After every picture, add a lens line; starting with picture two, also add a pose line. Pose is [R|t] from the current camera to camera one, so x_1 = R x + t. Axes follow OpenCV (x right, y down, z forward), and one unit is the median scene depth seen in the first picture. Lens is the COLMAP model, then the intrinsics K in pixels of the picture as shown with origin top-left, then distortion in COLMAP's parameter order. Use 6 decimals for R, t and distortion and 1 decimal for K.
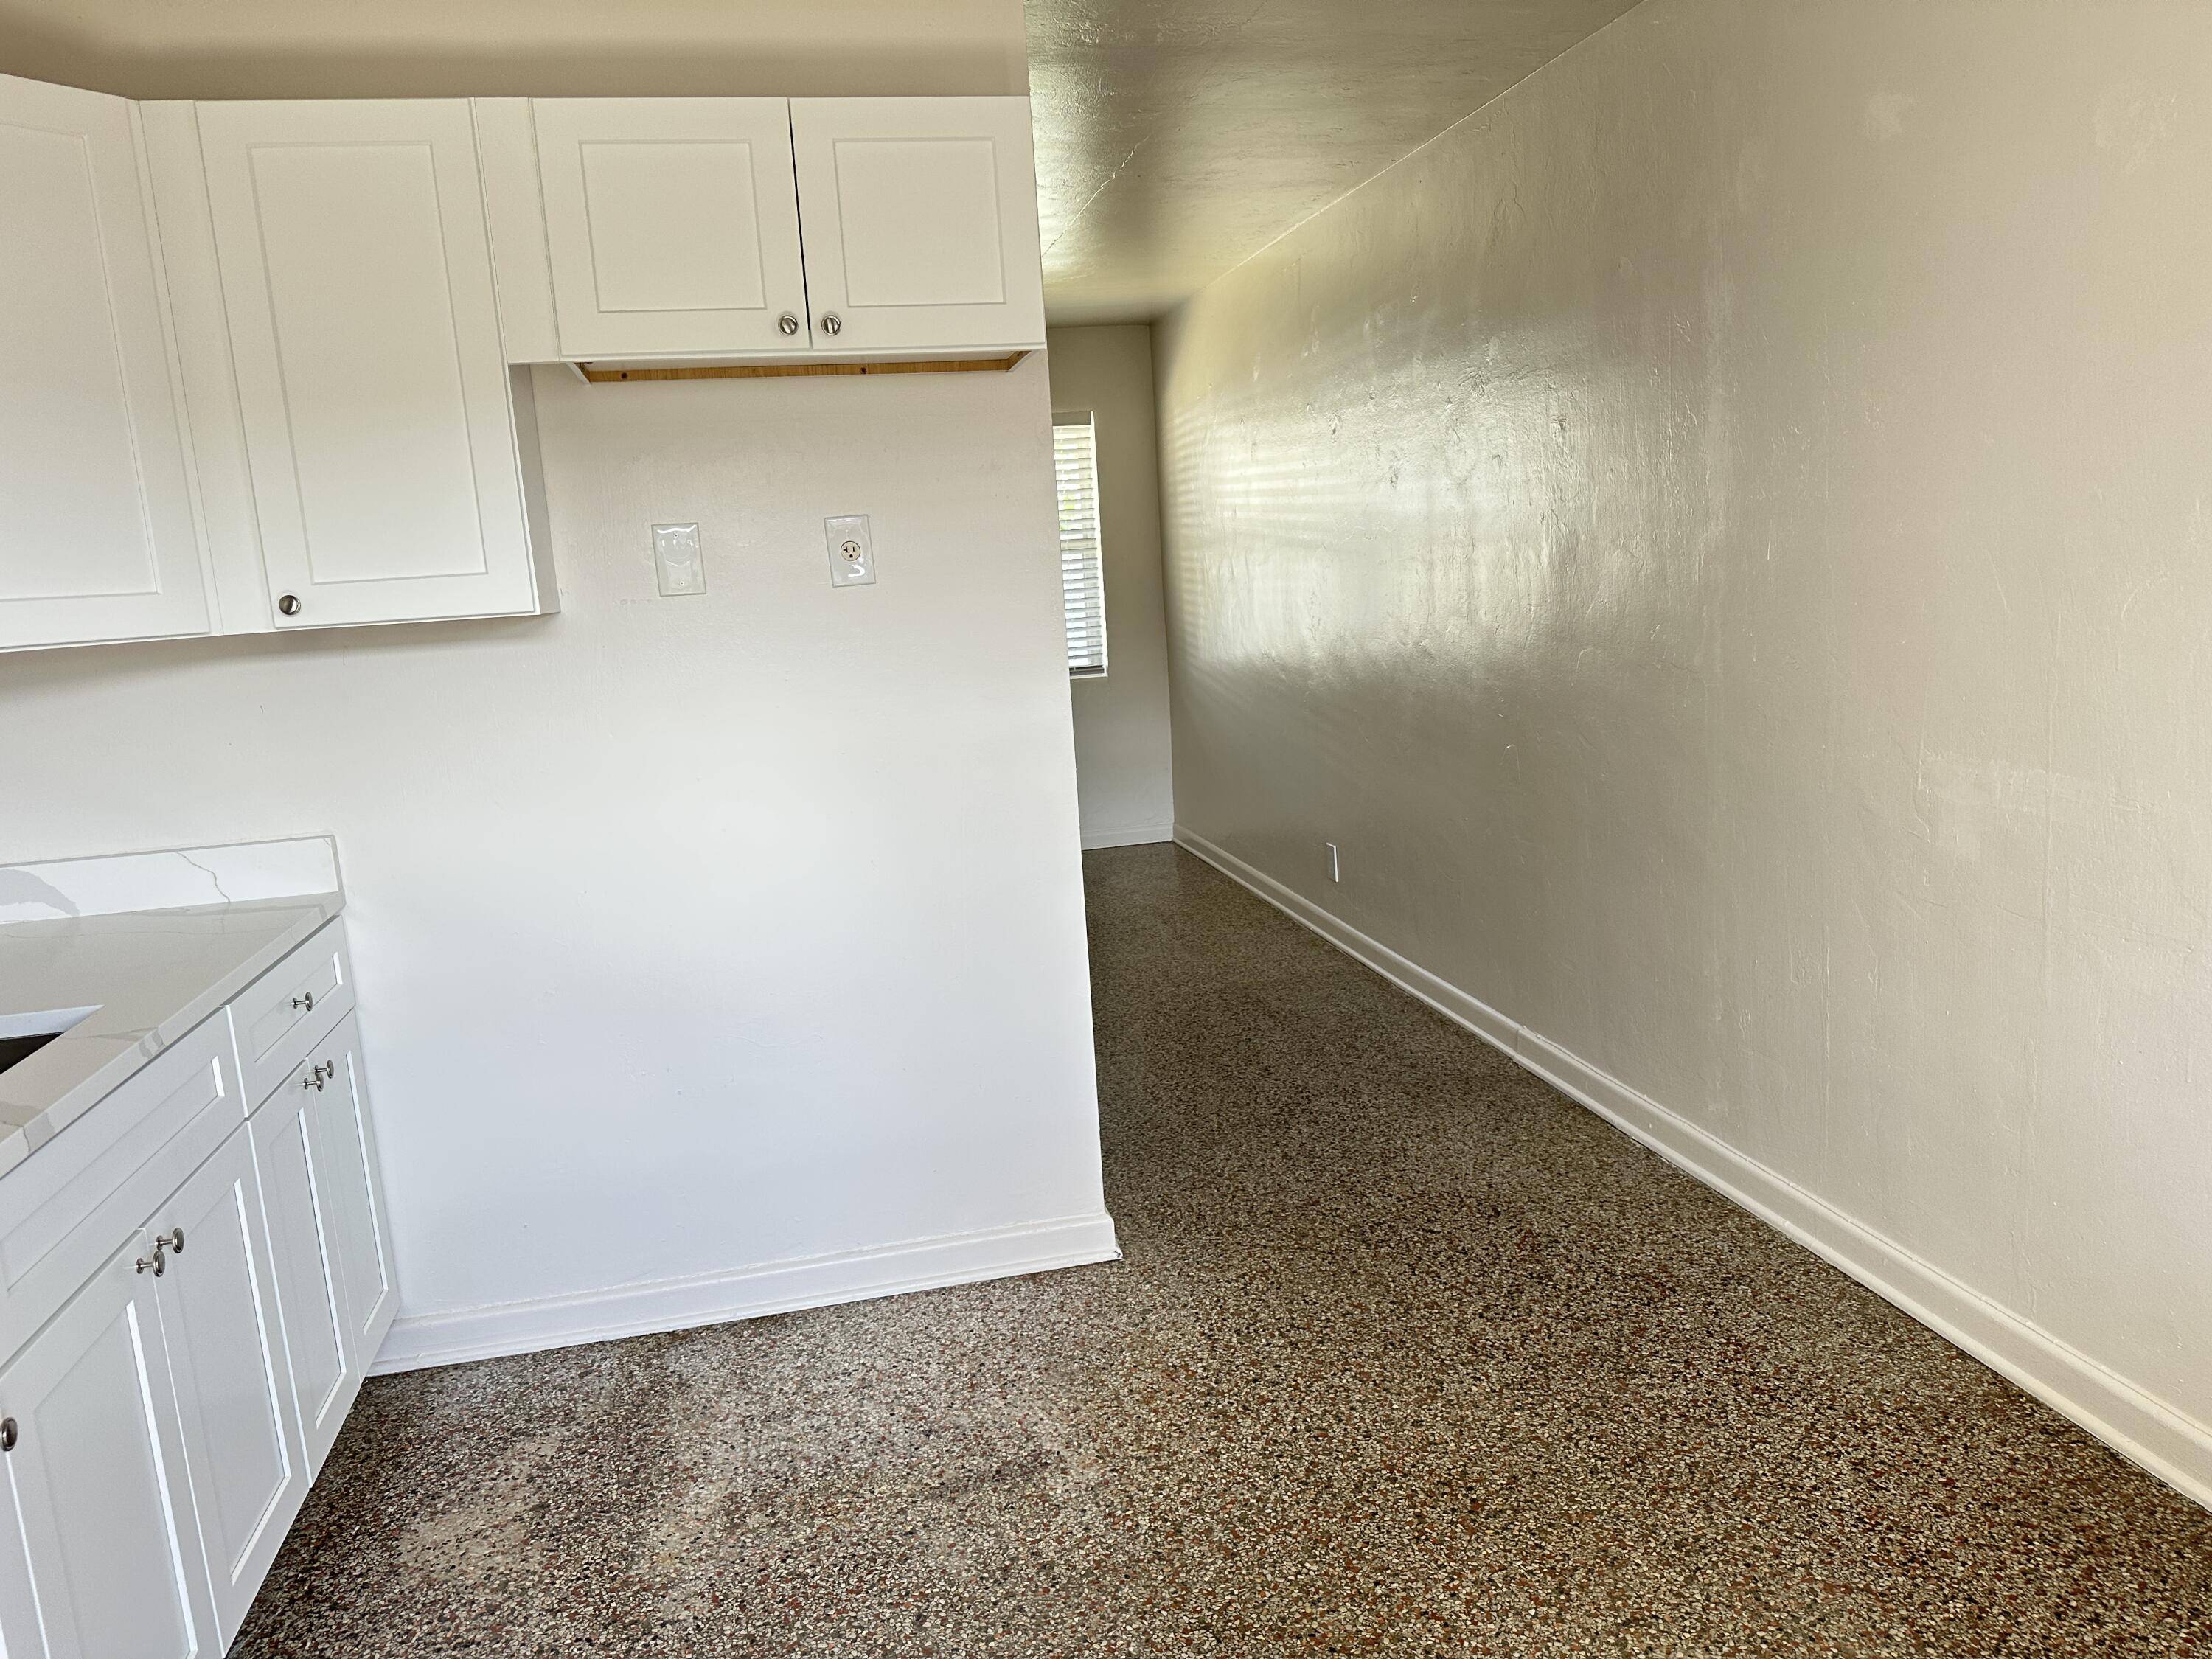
lens RADIAL K [[1551.3, 0, 1116.0], [0, 1551.3, 832.2], [0, 0, 1]] dist [-0.001708, -0.001435]
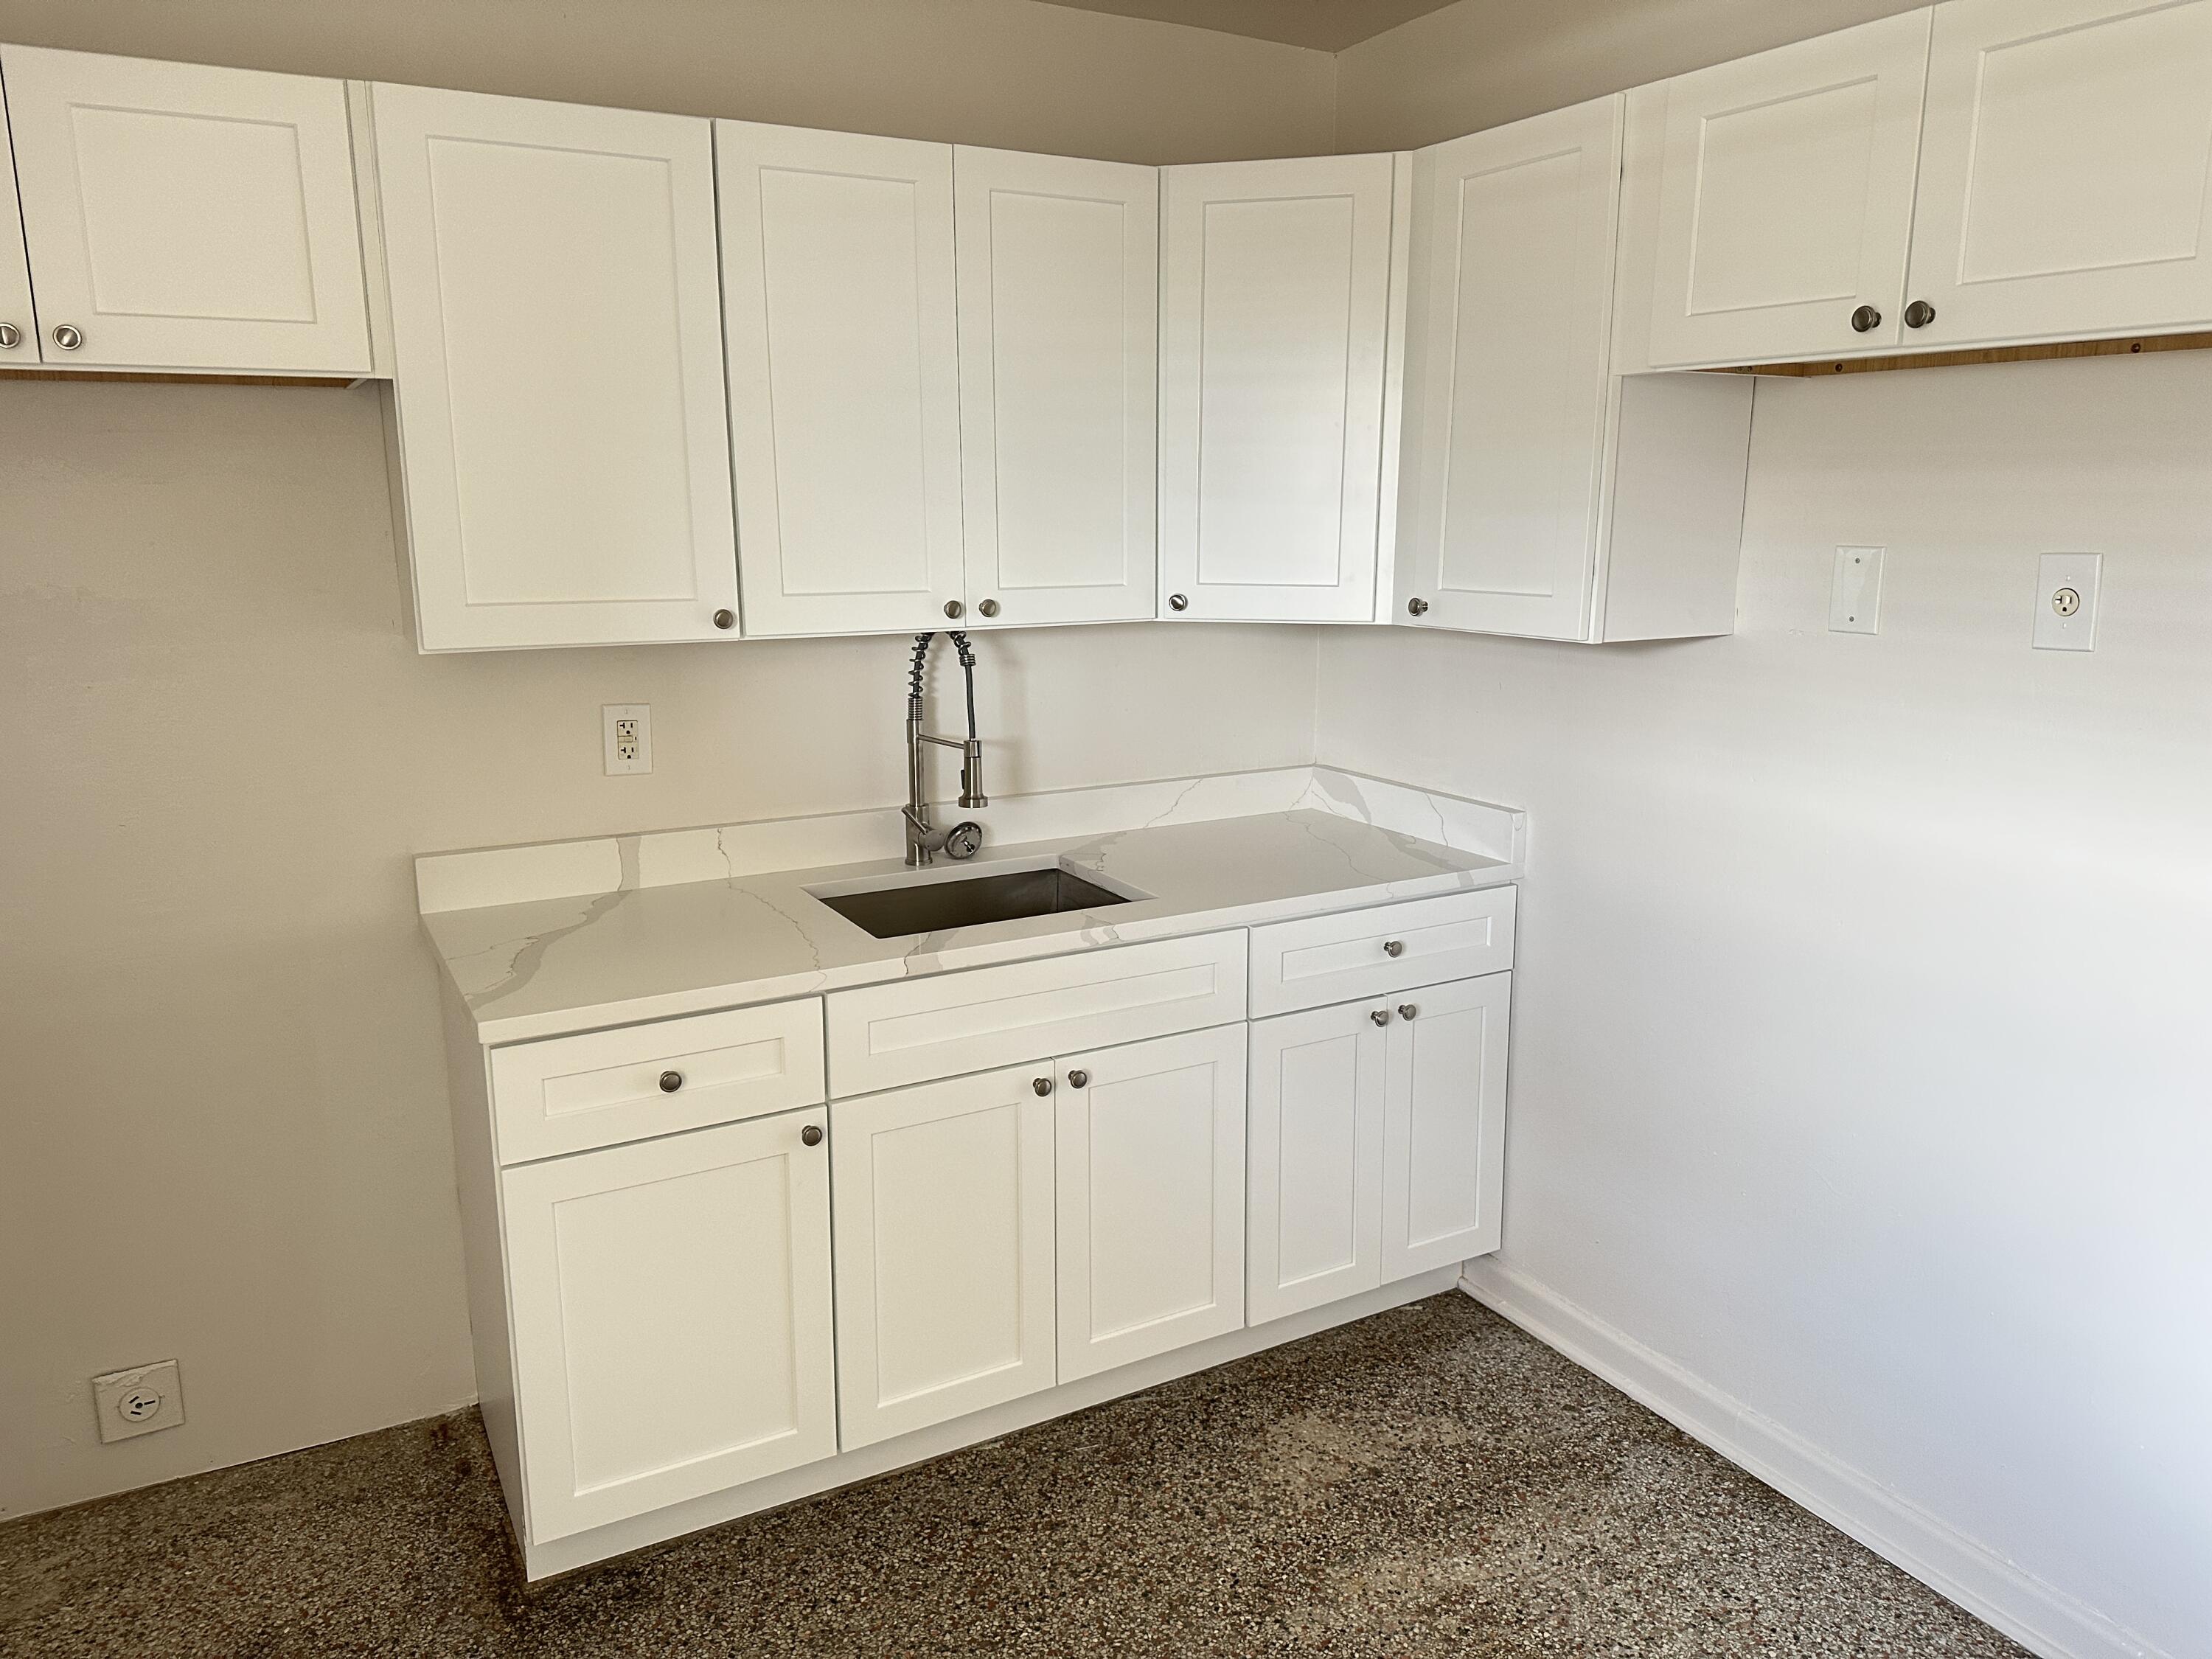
lens RADIAL K [[1551.3, 0, 1116.4], [0, 1551.3, 828.6], [0, 0, 1]] dist [-0.001708, -0.001435]
pose [[0.307422, 0.254563, -0.916891, 0.402752], [-0.191566, 0.960382, 0.202408, -0.155262], [0.932091, 0.113420, 0.344008, 0.391220]]
